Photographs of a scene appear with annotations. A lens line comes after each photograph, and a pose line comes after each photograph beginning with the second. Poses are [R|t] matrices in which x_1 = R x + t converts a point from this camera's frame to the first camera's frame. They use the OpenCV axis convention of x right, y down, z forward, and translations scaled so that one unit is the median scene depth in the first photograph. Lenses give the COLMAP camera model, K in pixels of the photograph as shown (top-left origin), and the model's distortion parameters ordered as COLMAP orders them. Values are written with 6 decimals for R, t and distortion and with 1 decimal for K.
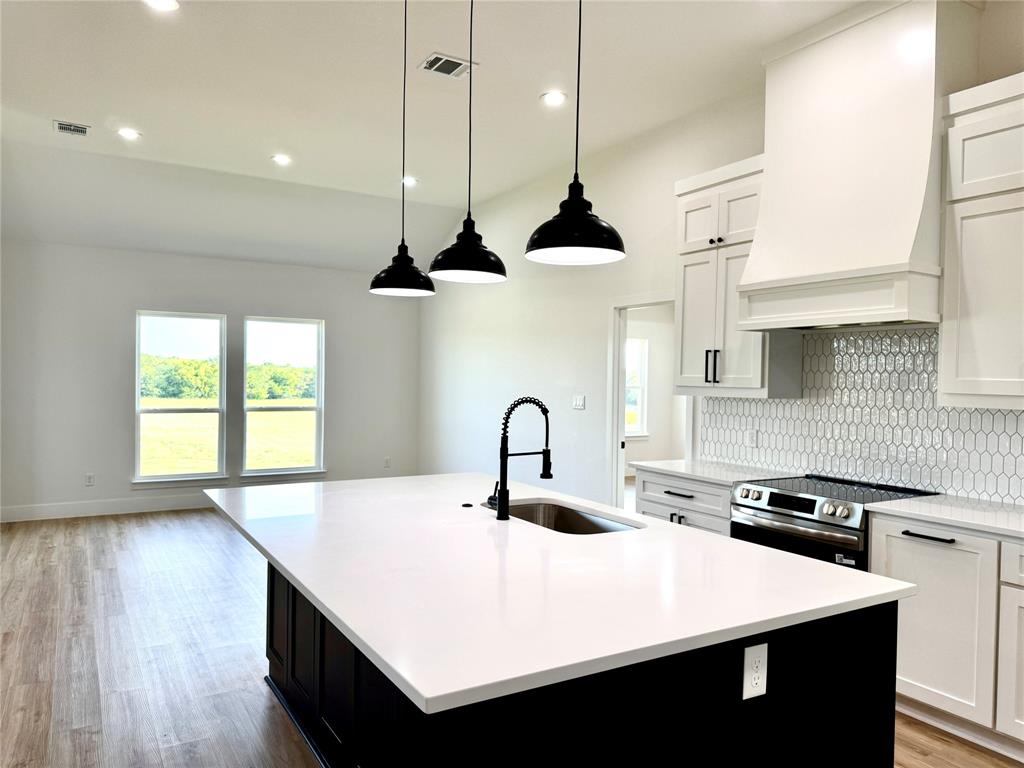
lens RADIAL K [[719.8, 0, 512.0], [0, 719.8, 384.0], [0, 0, 1]] dist [0.098616, -0.145232]
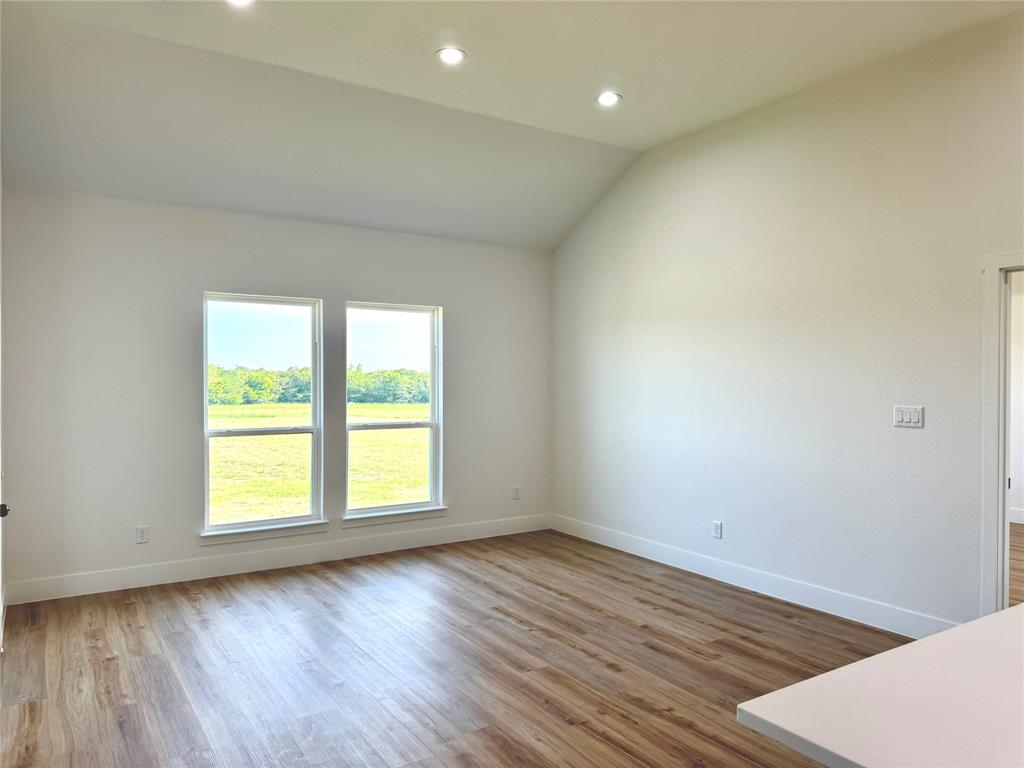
lens RADIAL K [[719.8, 0, 512.0], [0, 719.8, 384.0], [0, 0, 1]] dist [0.098616, -0.145232]
pose [[0.999288, -0.014003, 0.035037, -0.288754], [0.014048, 0.999901, -0.001039, -0.008113], [-0.035019, 0.001531, 0.999385, 0.339516]]
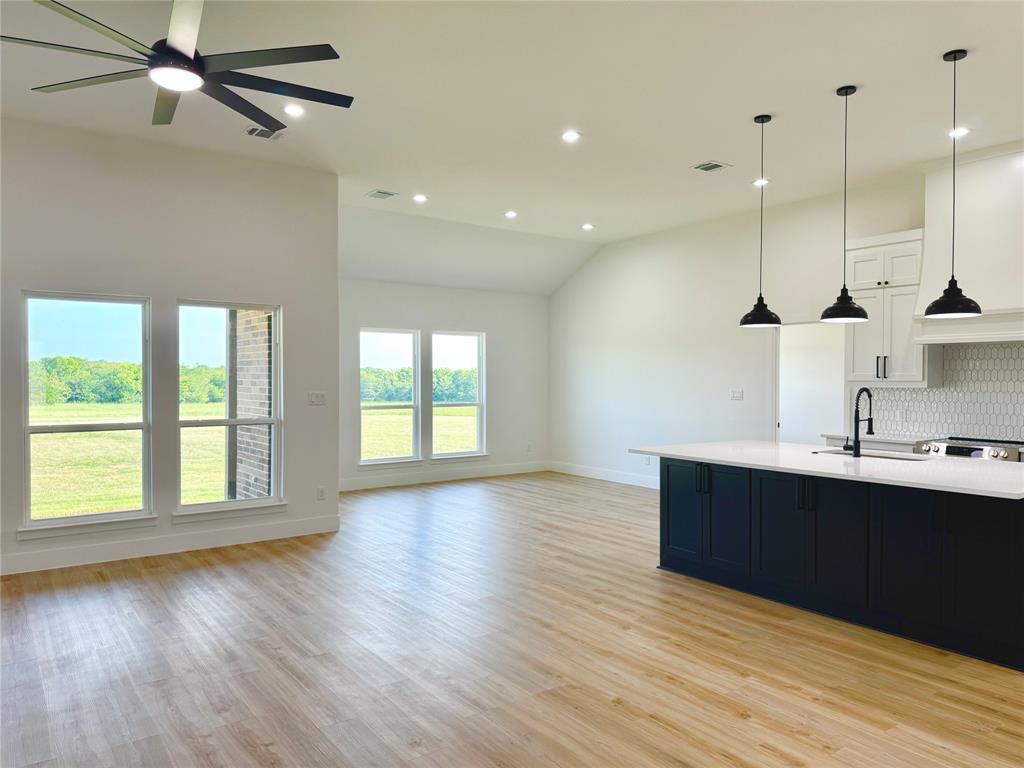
lens RADIAL K [[719.8, 0, 512.0], [0, 719.8, 384.0], [0, 0, 1]] dist [0.098616, -0.145232]
pose [[0.995400, -0.015090, 0.094608, -0.445830], [0.014961, 0.999886, 0.002064, -0.003170], [-0.094629, -0.000639, 0.995512, -0.303700]]
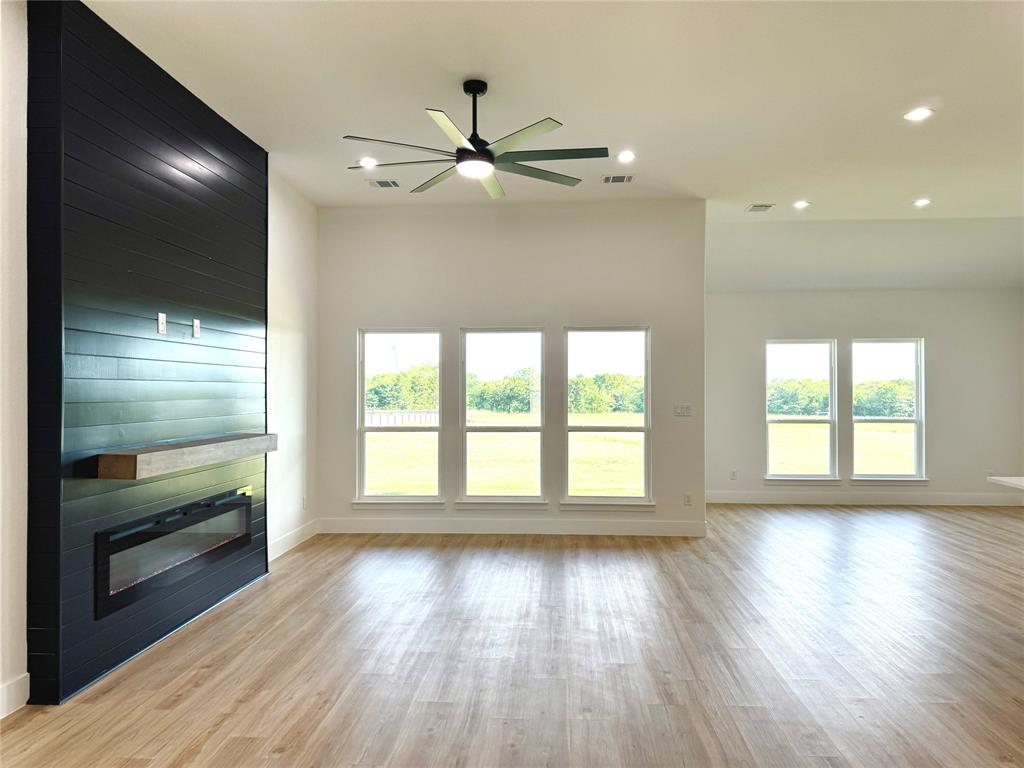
lens RADIAL K [[719.8, 0, 512.0], [0, 719.8, 384.0], [0, 0, 1]] dist [0.098616, -0.145232]
pose [[0.825169, -0.021057, -0.564493, -0.207336], [0.008650, 0.999659, -0.024646, 0.000745], [0.564820, 0.015454, 0.825069, -0.310112]]
